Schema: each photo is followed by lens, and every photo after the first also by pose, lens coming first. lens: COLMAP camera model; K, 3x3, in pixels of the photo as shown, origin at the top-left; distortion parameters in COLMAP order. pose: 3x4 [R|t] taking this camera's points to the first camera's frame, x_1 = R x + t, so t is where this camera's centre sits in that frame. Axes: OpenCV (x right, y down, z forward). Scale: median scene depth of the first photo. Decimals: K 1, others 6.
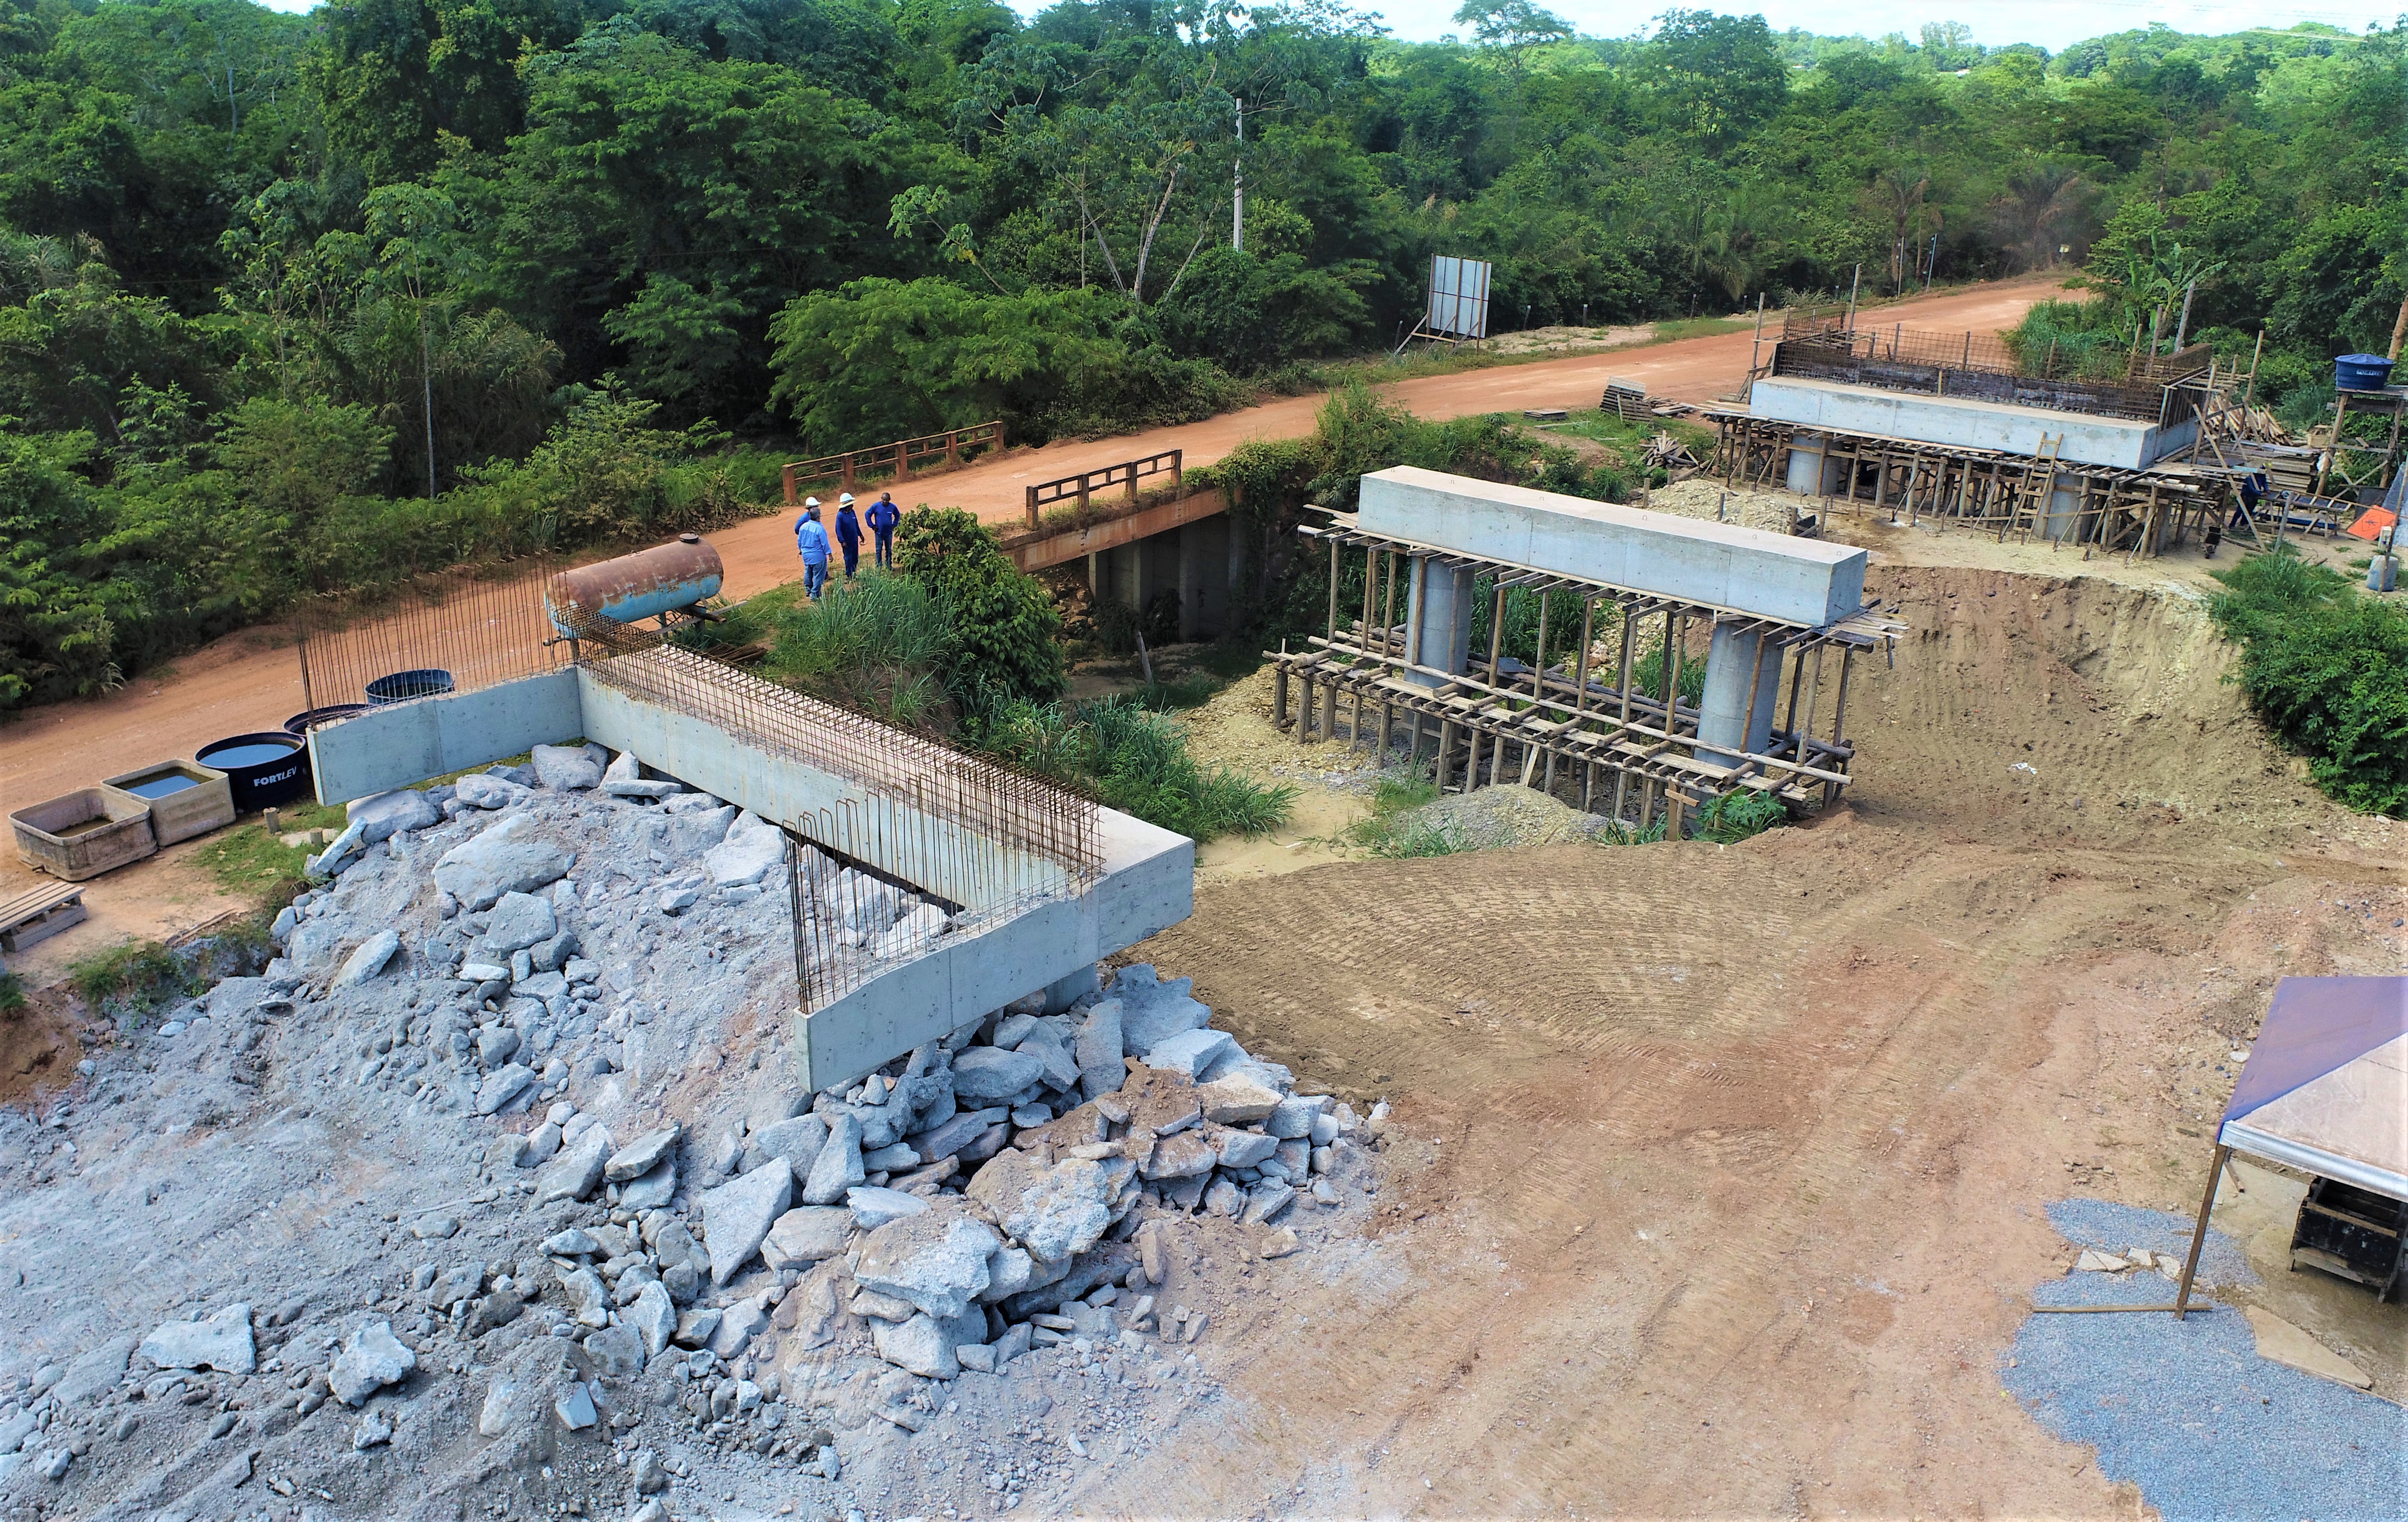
lens RADIAL K [[1849.6, 0, 1168.3], [0, 1849.6, 786.3], [0, 0, 1]] dist [-0.017917, 0.007649]
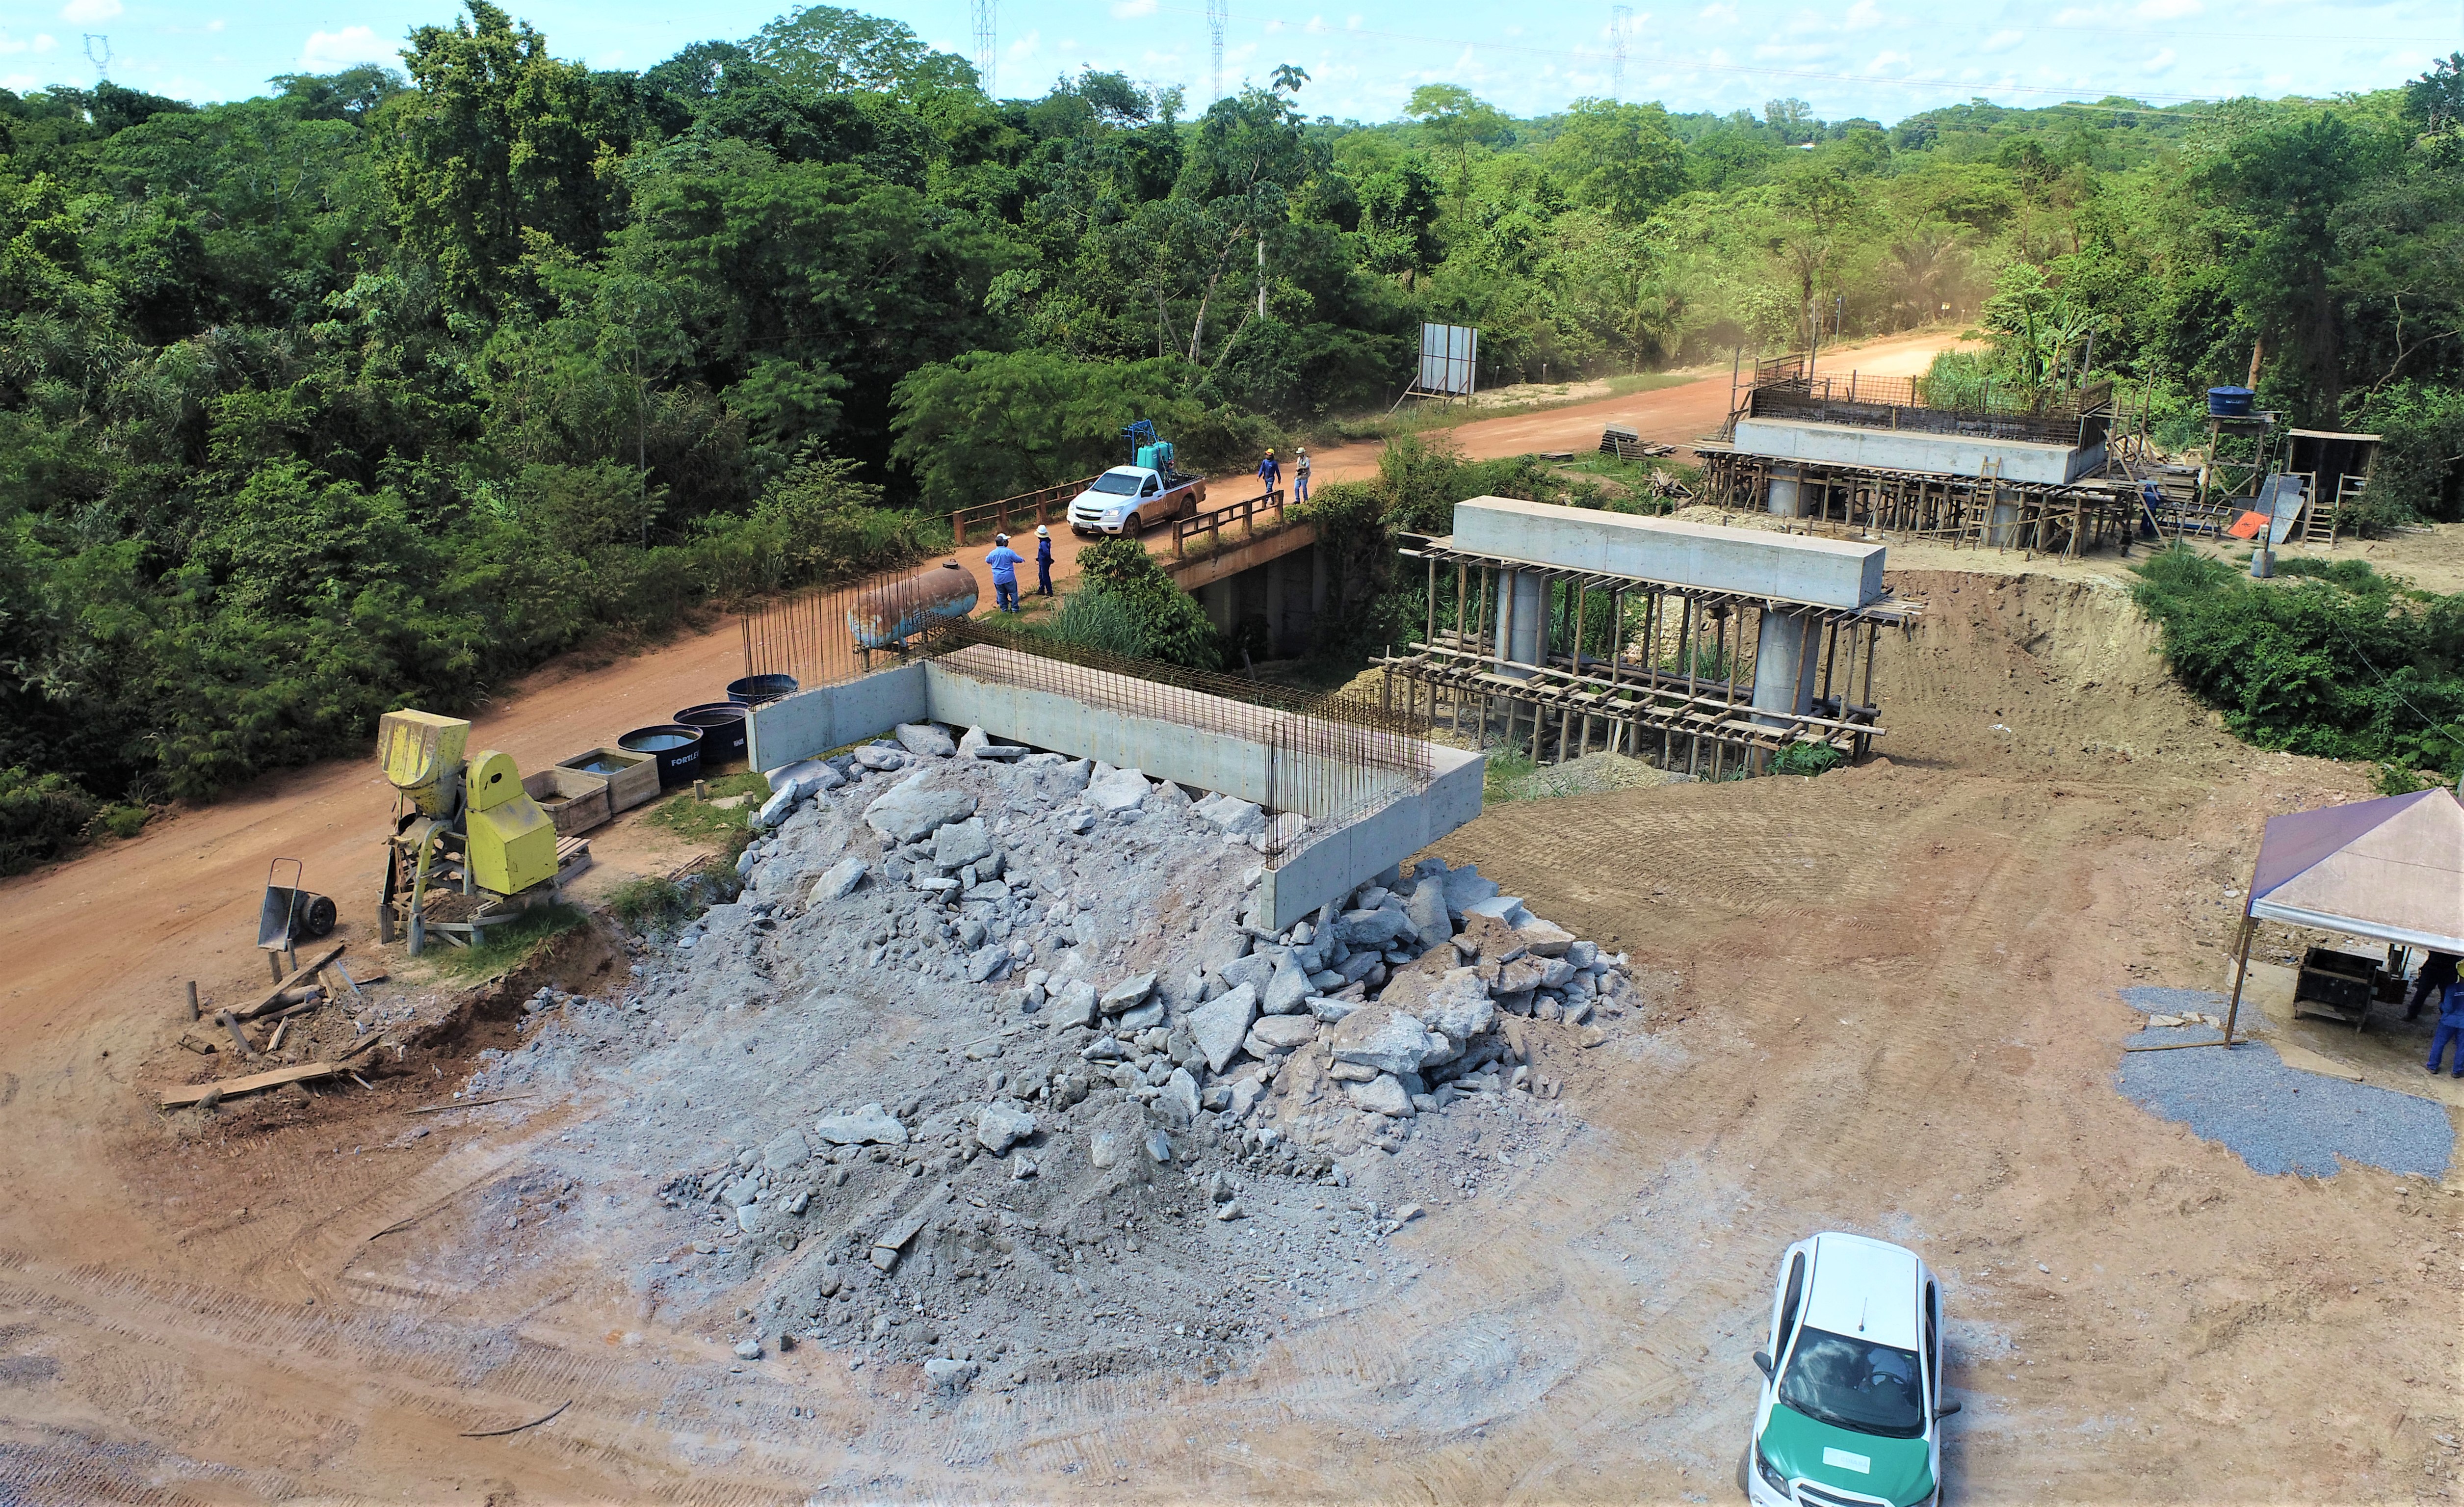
lens RADIAL K [[1830.7, 0, 1236.7], [0, 1830.7, 777.8], [0, 0, 1]] dist [-0.013073, 0.000393]
pose [[0.994978, -0.043363, 0.090210, -0.153881], [0.046954, 0.998171, -0.038079, 0.047532], [-0.088394, 0.042124, 0.995194, -0.158454]]
